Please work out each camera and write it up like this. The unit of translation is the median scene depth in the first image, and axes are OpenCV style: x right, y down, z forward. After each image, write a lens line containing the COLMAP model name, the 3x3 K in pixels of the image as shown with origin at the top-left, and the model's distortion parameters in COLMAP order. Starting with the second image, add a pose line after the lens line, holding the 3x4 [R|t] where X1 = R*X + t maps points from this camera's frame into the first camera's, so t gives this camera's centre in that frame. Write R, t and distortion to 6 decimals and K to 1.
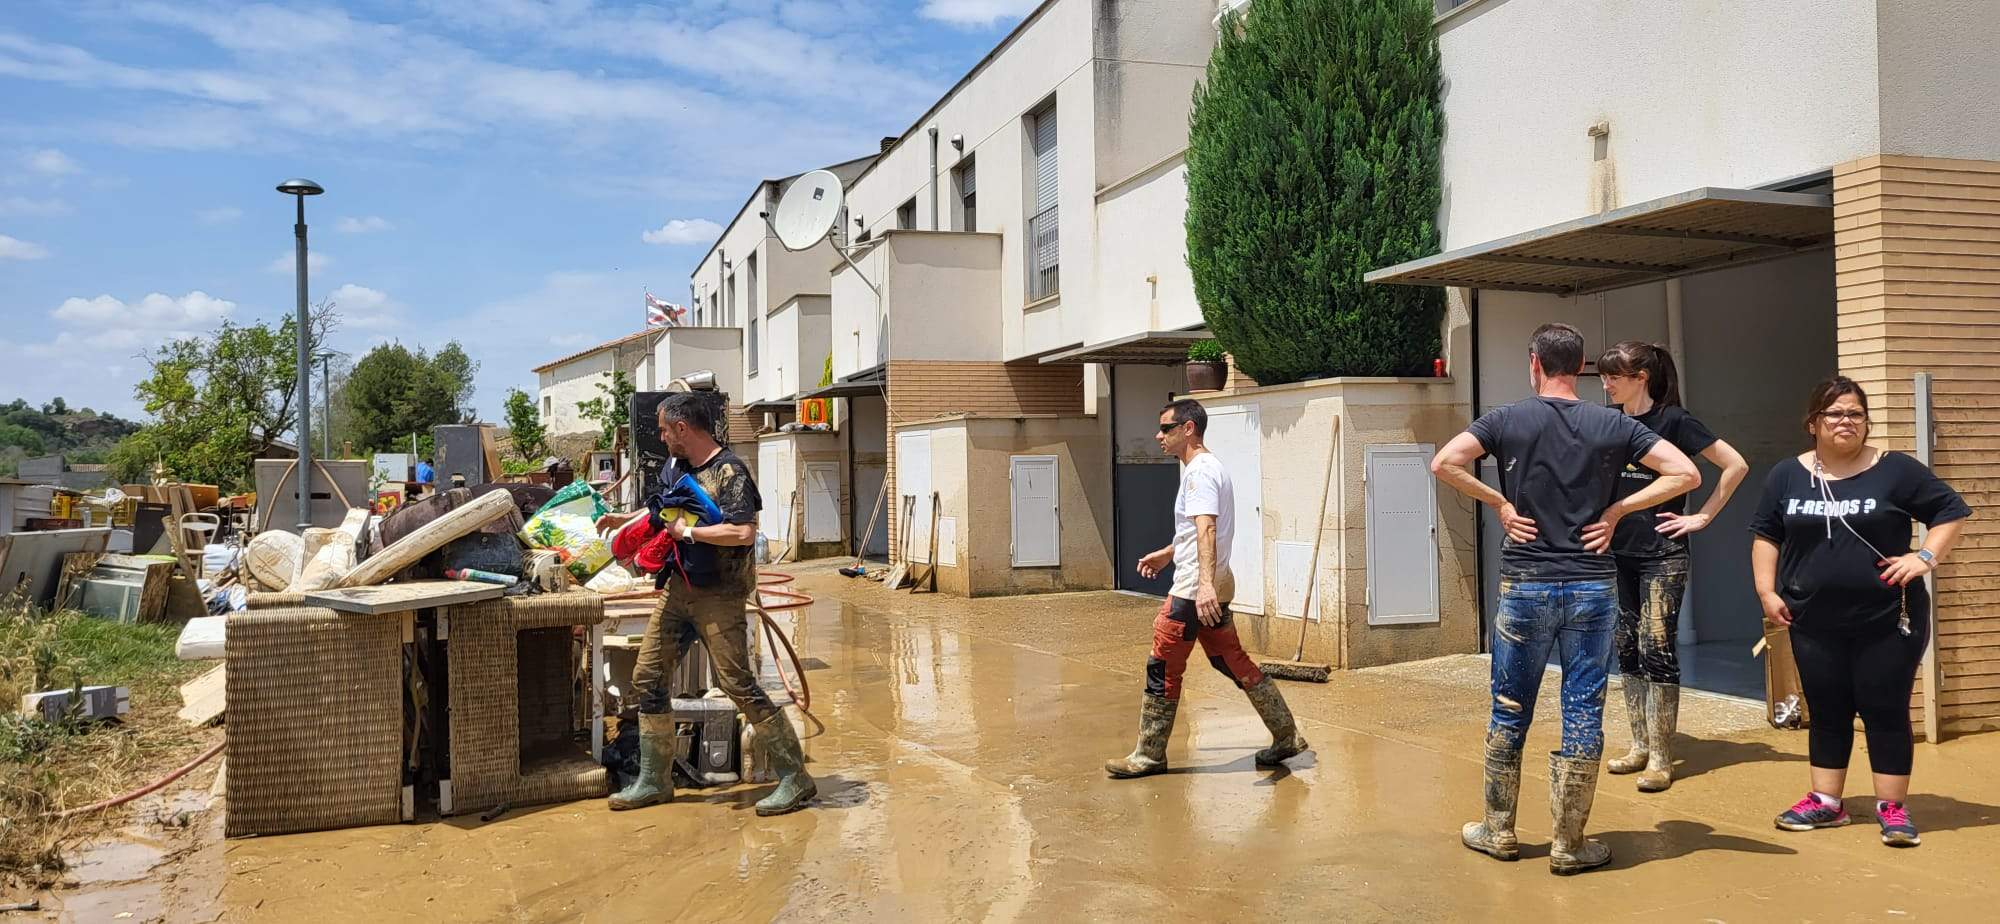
lens RADIAL K [[1540.6, 0, 1043.0], [0, 1540.6, 451.4], [0, 0, 1]] dist [0.044508, -0.040341]
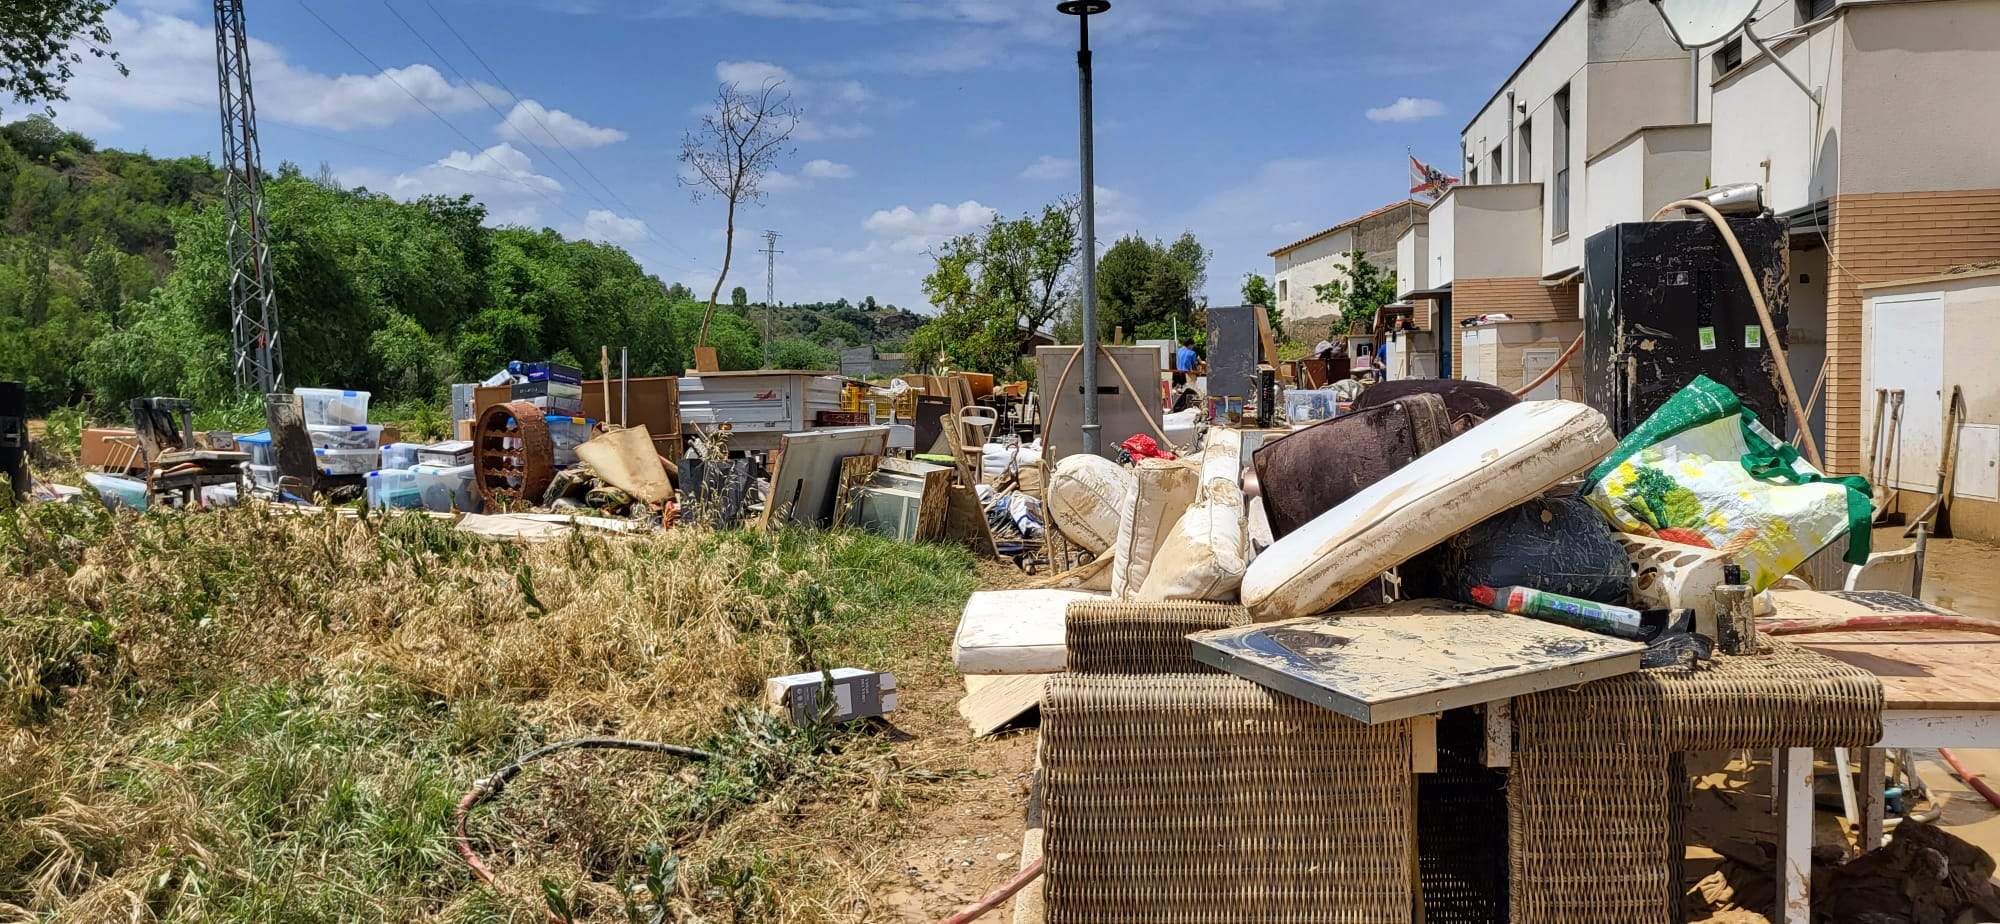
lens RADIAL K [[1537.0, 0, 994.6], [0, 1537.0, 465.4], [0, 0, 1]] dist [0.049760, -0.042840]
pose [[0.884997, 0.027380, -0.464791, -0.067357], [0.011419, 0.996693, 0.080456, 0.001128], [0.465457, -0.076511, 0.881757, 0.122730]]
